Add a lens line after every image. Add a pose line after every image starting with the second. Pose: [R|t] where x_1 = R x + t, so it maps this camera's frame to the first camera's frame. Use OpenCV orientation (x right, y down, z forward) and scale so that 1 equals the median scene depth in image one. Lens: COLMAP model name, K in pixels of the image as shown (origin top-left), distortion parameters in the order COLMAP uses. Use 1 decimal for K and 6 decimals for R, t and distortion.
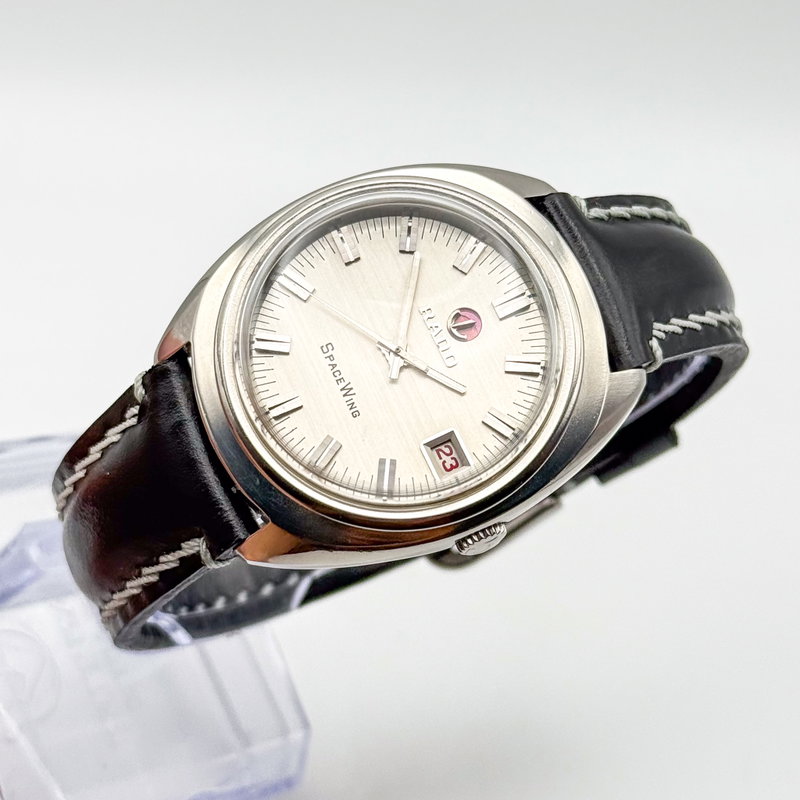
lens RADIAL K [[2146.2, 0, 400.0], [0, 2146.2, 400.0], [0, 0, 1]] dist [0.143212, 0.648889]
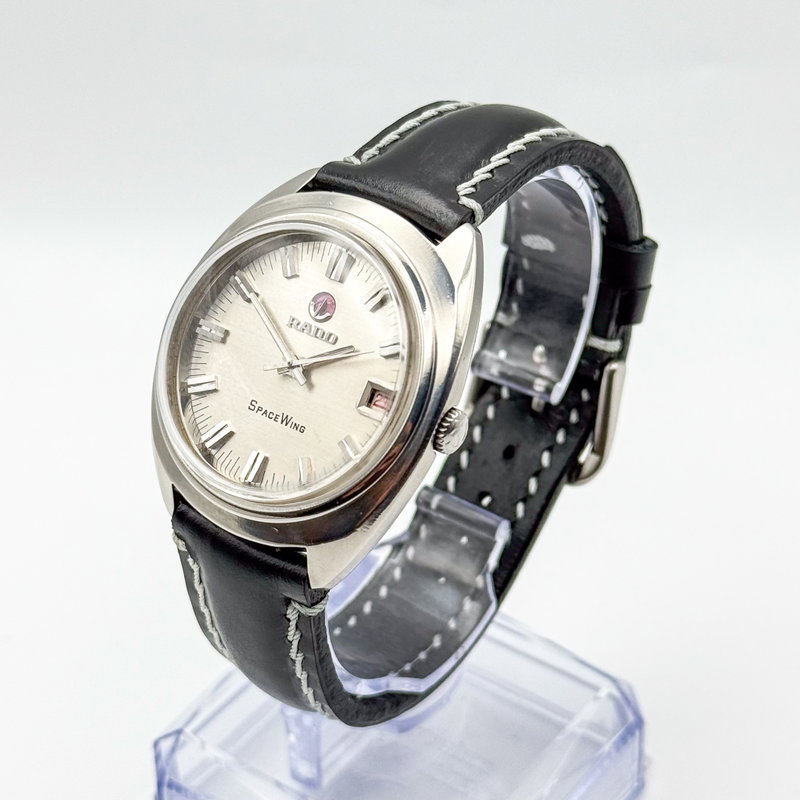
lens RADIAL K [[2146.2, 0, 400.0], [0, 2146.2, 400.0], [0, 0, 1]] dist [0.143212, 0.648889]
pose [[0.690131, -0.693627, -0.206401, 0.254062], [0.662628, 0.720319, -0.205097, 0.255939], [0.290935, 0.004776, 0.956731, -0.079840]]
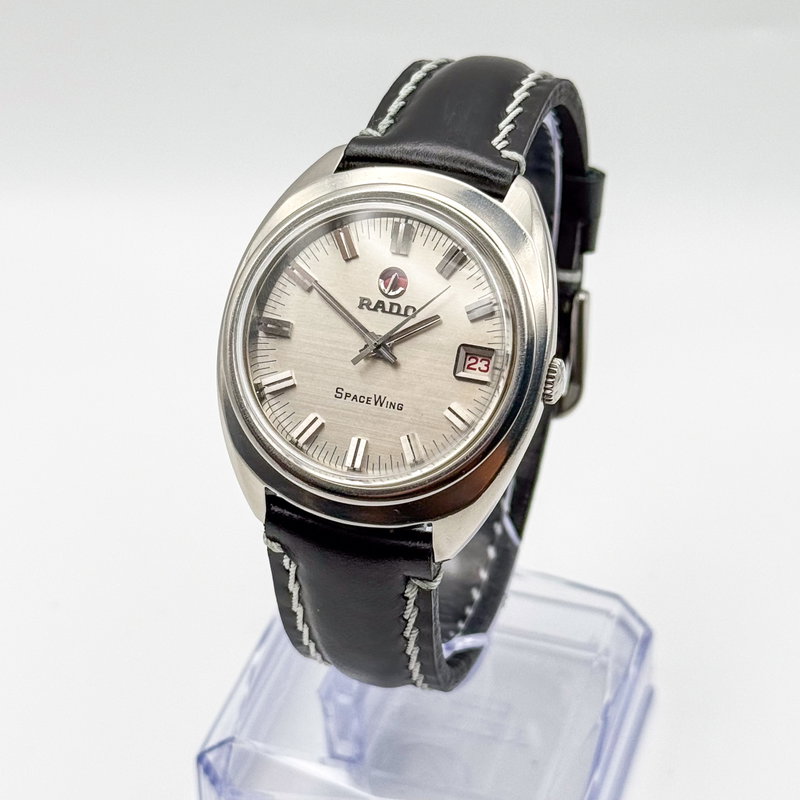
lens RADIAL K [[2146.2, 0, 400.0], [0, 2146.2, 400.0], [0, 0, 1]] dist [0.143212, 0.648889]
pose [[0.583359, -0.810003, -0.059891, 0.048957], [0.811395, 0.584495, -0.001815, 0.006171], [0.036476, -0.047537, 0.998203, -0.133410]]
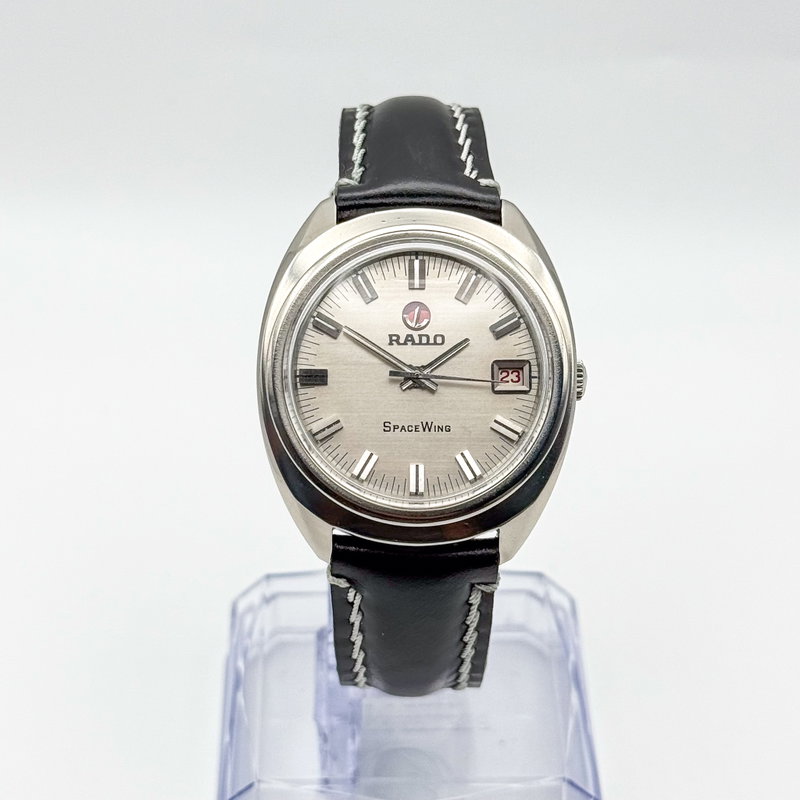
lens RADIAL K [[2146.2, 0, 400.0], [0, 2146.2, 400.0], [0, 0, 1]] dist [0.143212, 0.648889]
pose [[0.419321, -0.902980, 0.093791, -0.127236], [0.870674, 0.429261, 0.240130, -0.306598], [-0.257093, -0.019030, 0.966199, -0.167577]]
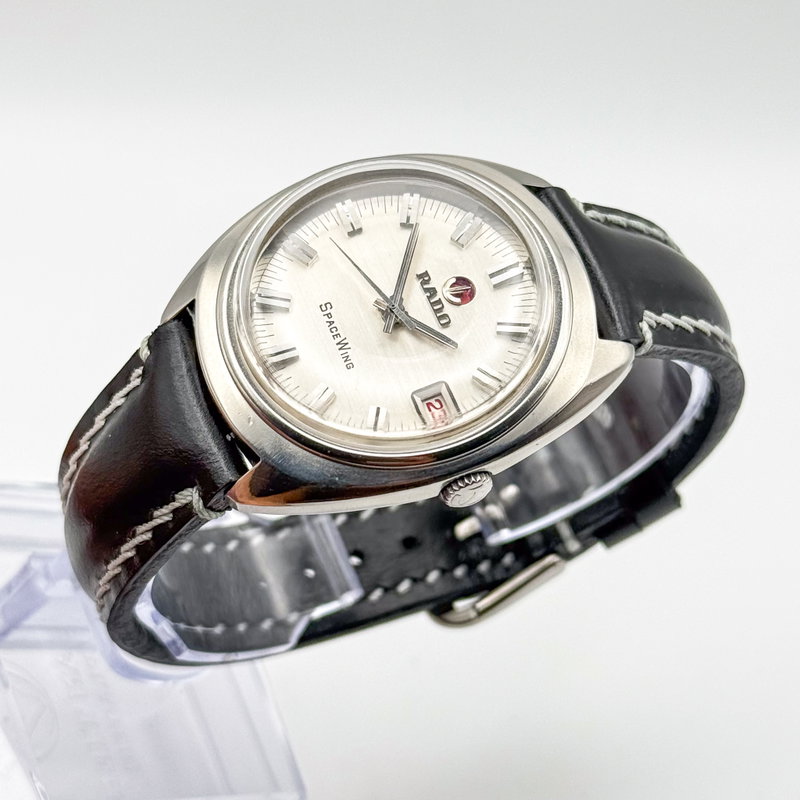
lens RADIAL K [[2146.2, 0, 400.0], [0, 2146.2, 400.0], [0, 0, 1]] dist [0.143212, 0.648889]
pose [[0.998632, 0.034087, -0.039662, 0.043394], [-0.041726, 0.976521, -0.211343, 0.231324], [0.031527, 0.212709, 0.976607, -0.003393]]
